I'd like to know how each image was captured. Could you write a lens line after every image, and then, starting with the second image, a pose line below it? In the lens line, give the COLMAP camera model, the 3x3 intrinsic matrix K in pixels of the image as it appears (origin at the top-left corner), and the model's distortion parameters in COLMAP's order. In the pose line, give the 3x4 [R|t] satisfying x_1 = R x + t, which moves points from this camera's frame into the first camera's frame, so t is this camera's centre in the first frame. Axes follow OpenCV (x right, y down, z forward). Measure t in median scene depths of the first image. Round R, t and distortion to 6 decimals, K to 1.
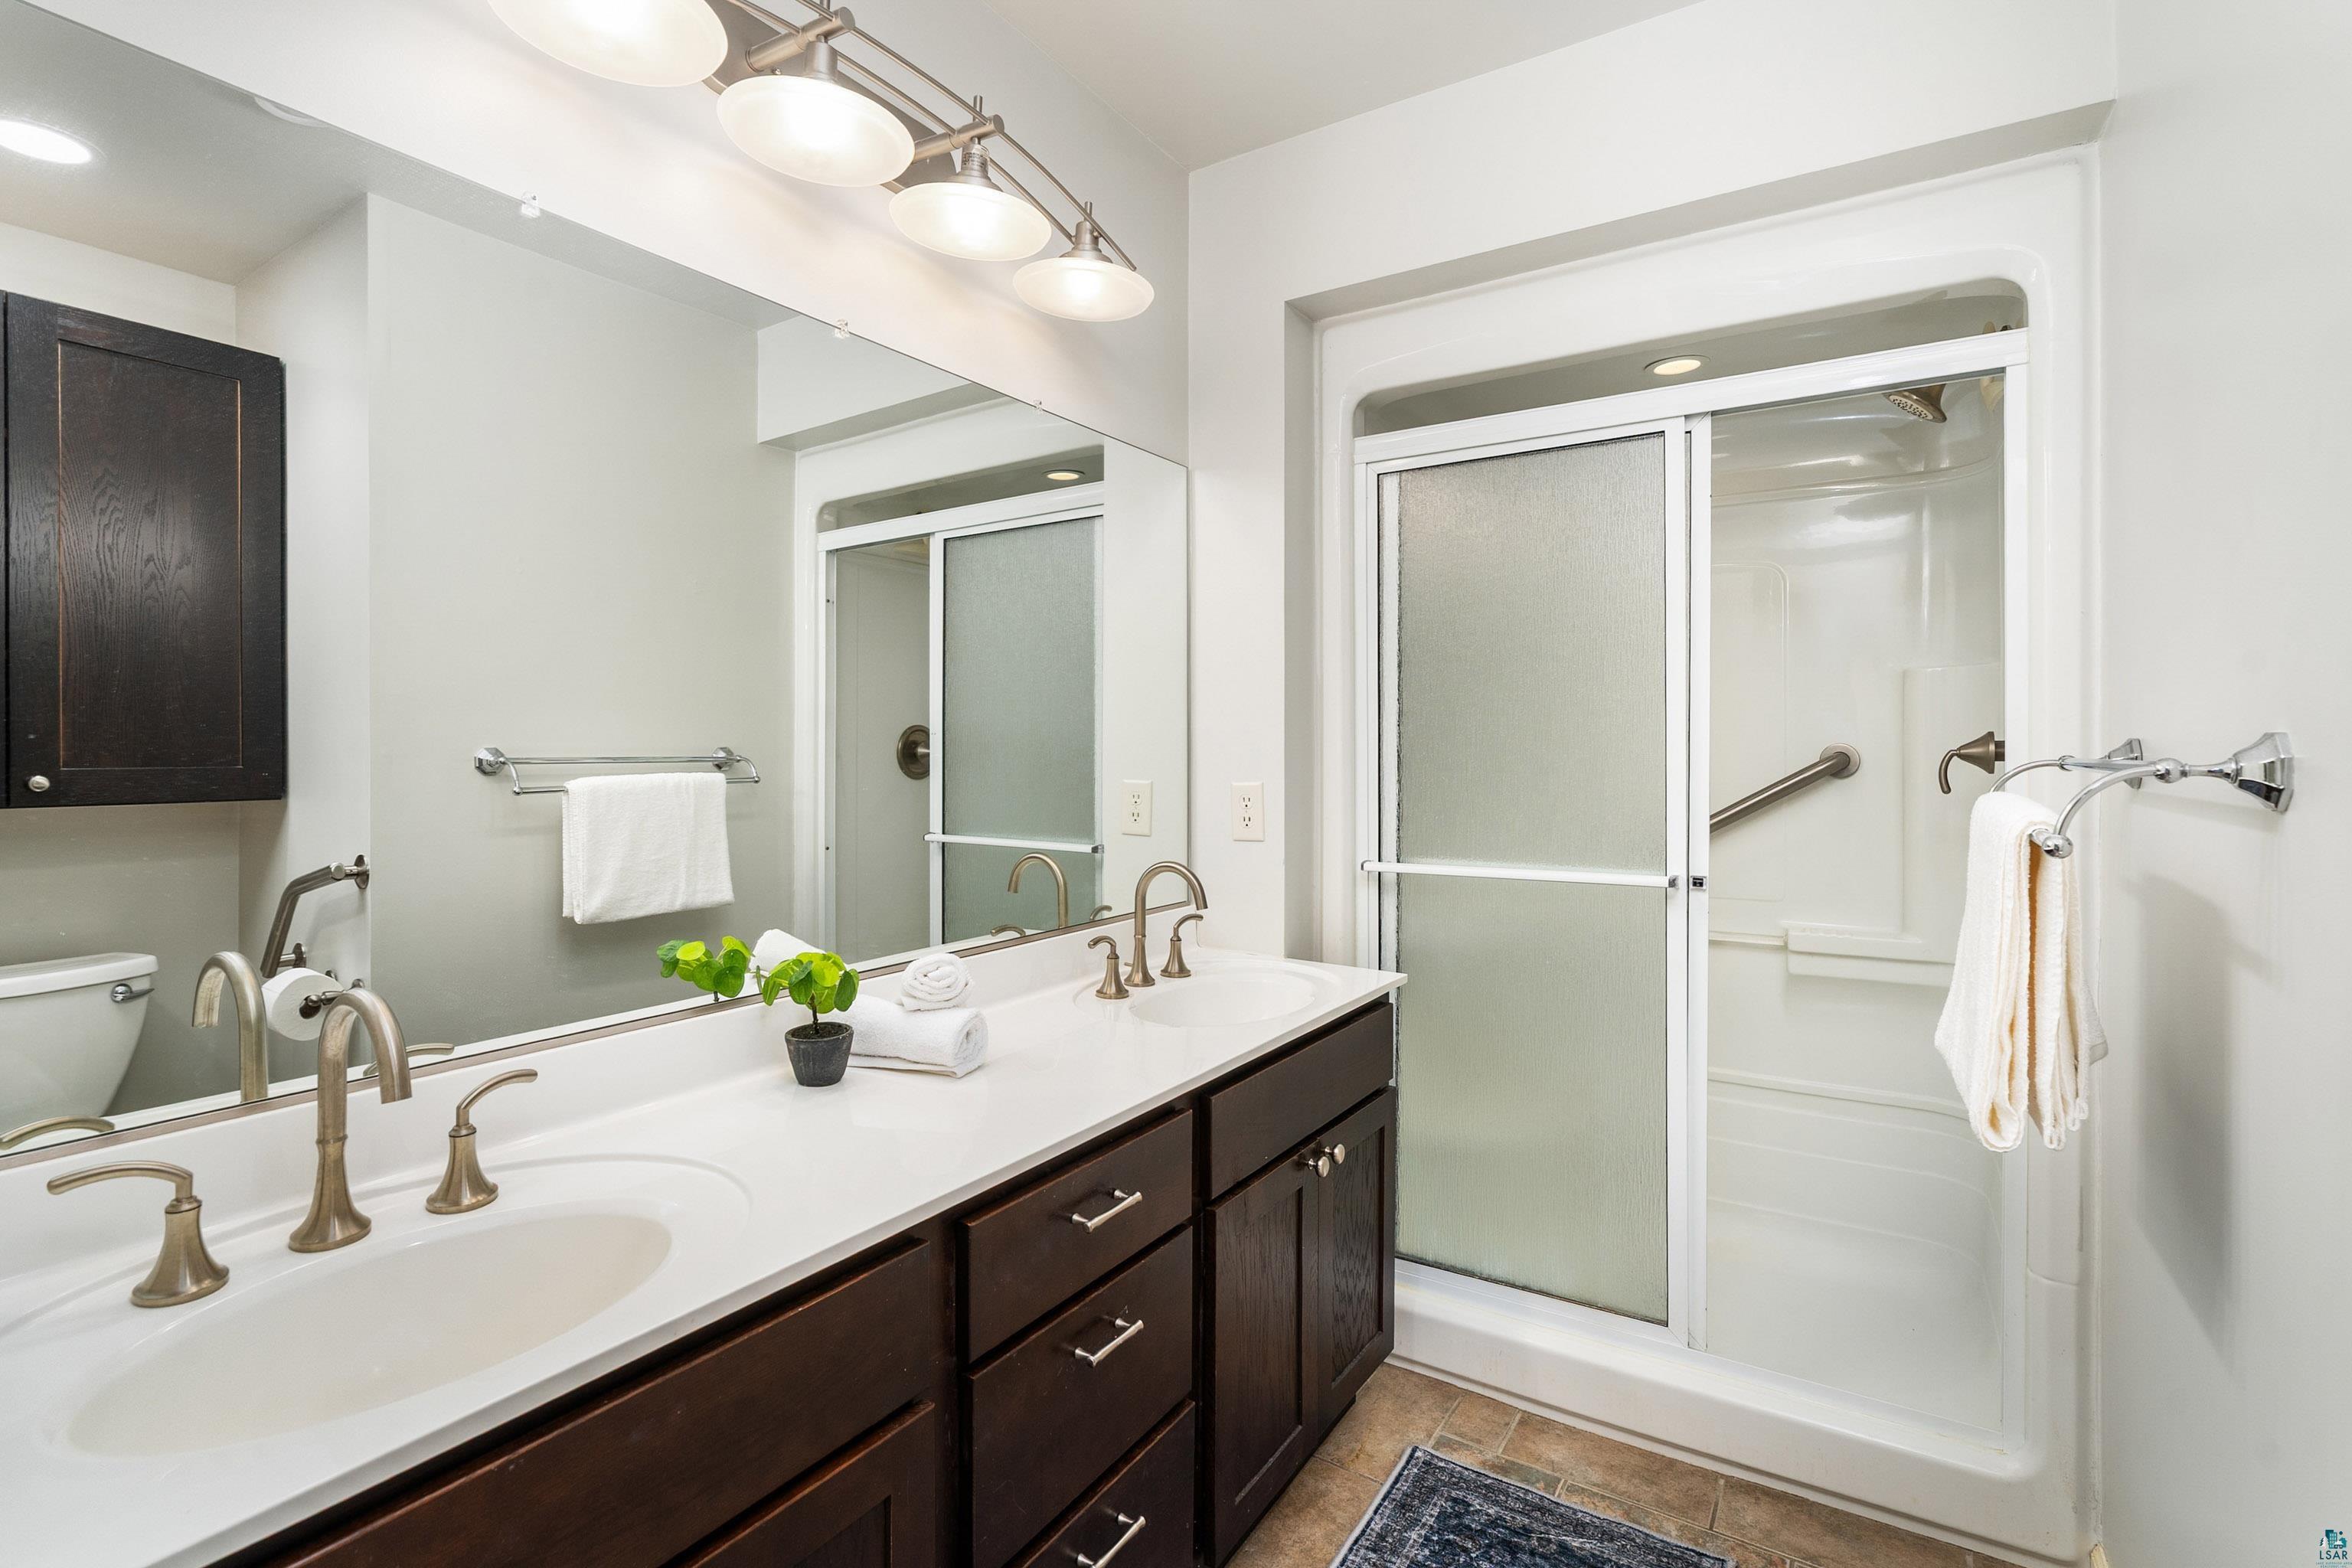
lens RADIAL K [[1078.2, 0, 1175.1], [0, 1078.2, 773.3], [0, 0, 1]] dist [-0.004419, 0.001207]
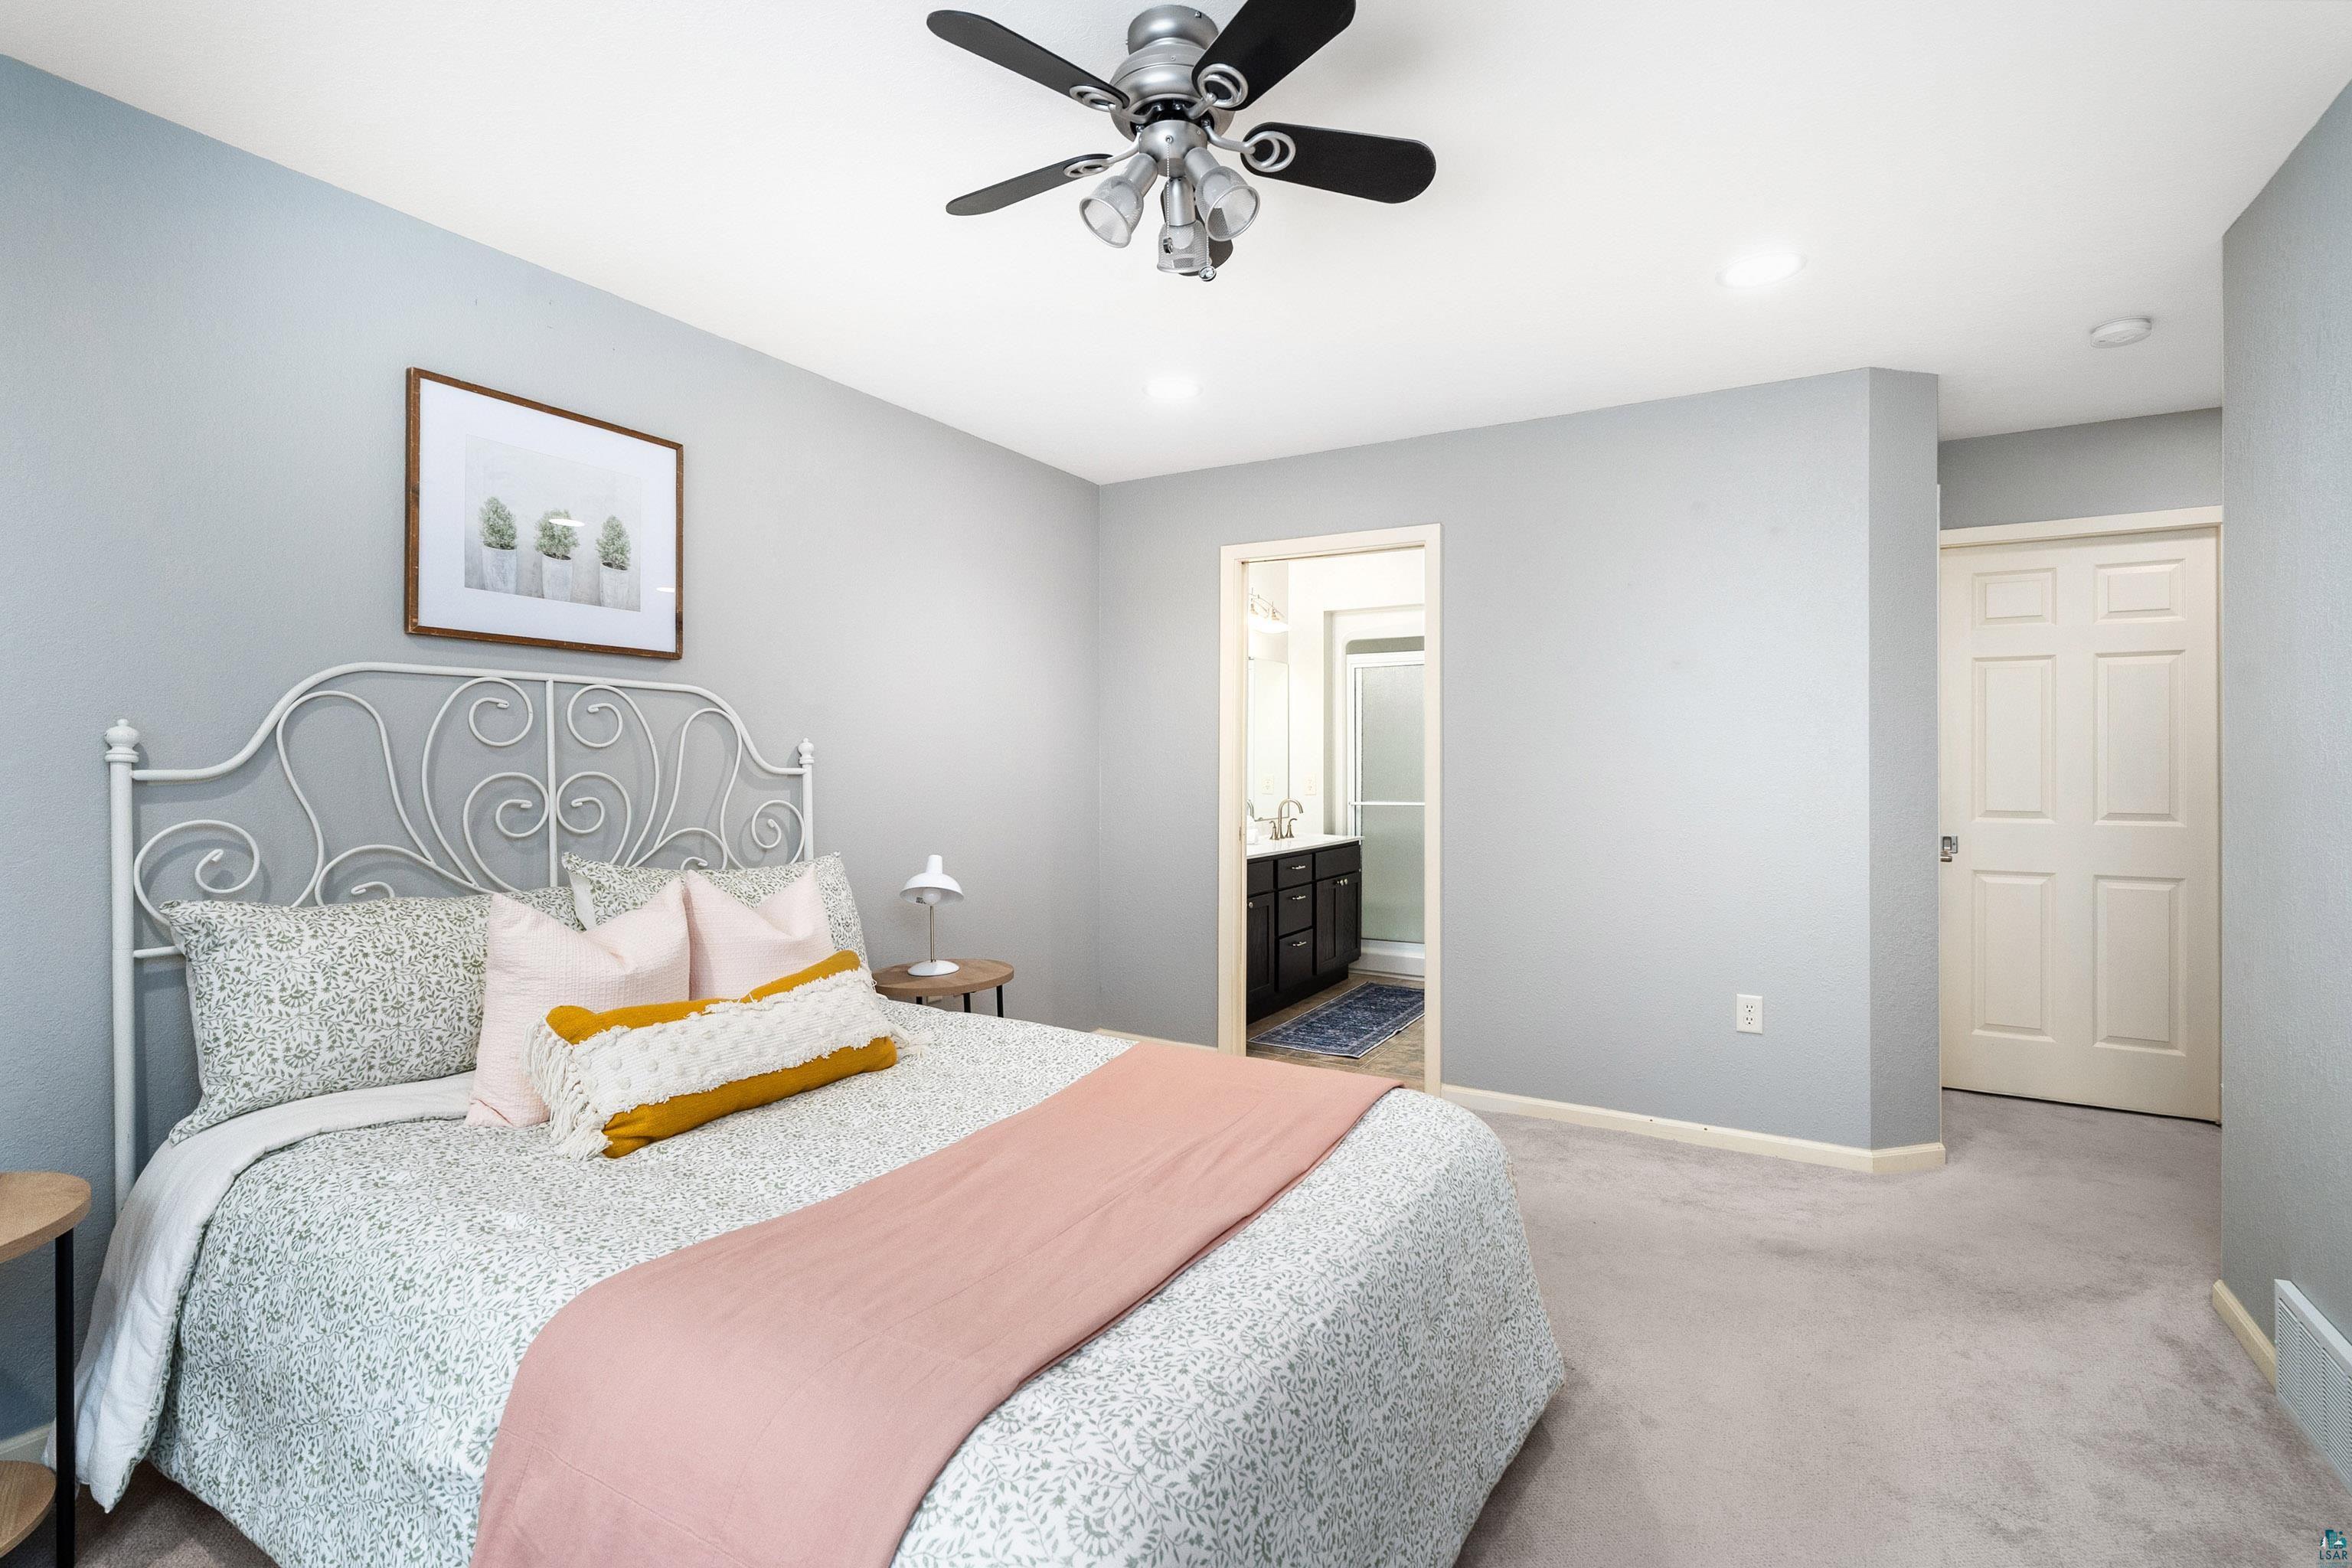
lens RADIAL K [[1078.2, 0, 1169.9], [0, 1078.2, 765.6], [0, 0, 1]] dist [-0.004419, 0.001207]
pose [[0.999706, -0.004021, 0.023902, -0.387746], [0.004063, 0.999990, -0.001723, -0.013151], [-0.023895, 0.001819, 0.999713, -1.932570]]
